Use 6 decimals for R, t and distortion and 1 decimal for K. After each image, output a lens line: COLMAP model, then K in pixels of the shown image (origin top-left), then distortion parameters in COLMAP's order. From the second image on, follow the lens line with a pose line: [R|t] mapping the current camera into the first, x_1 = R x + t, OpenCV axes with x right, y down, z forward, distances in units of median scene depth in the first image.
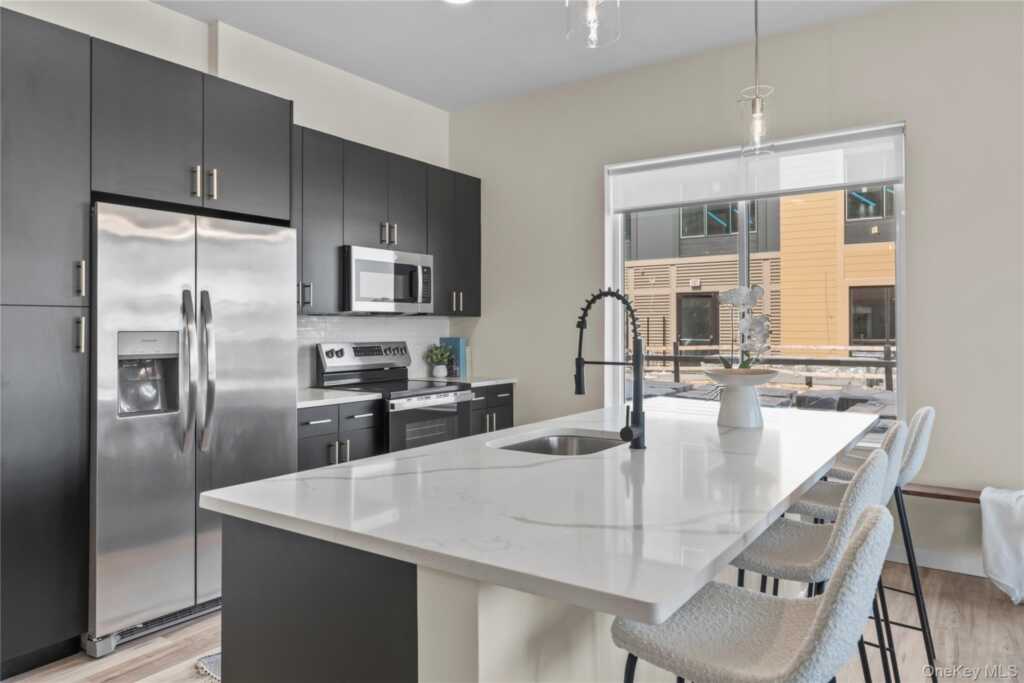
lens RADIAL K [[694.6, 0, 513.1], [0, 694.6, 324.6], [0, 0, 1]] dist [0.002380, 0.000479]
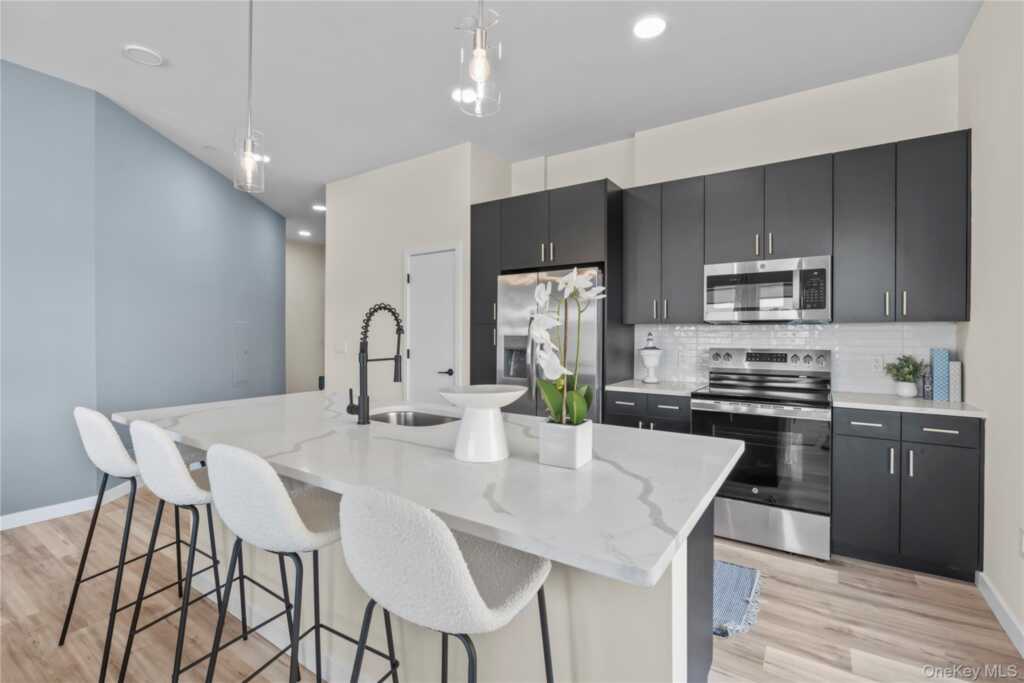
lens RADIAL K [[447.8, 0, 515.0], [0, 447.8, 334.9], [0, 0, 1]] dist [0.000387, 0.000125]
pose [[0.022666, 0.005123, -0.999730, 0.617478], [0.001147, 0.999986, 0.005150, 0.000132], [0.999742, -0.001264, 0.022660, 0.788656]]
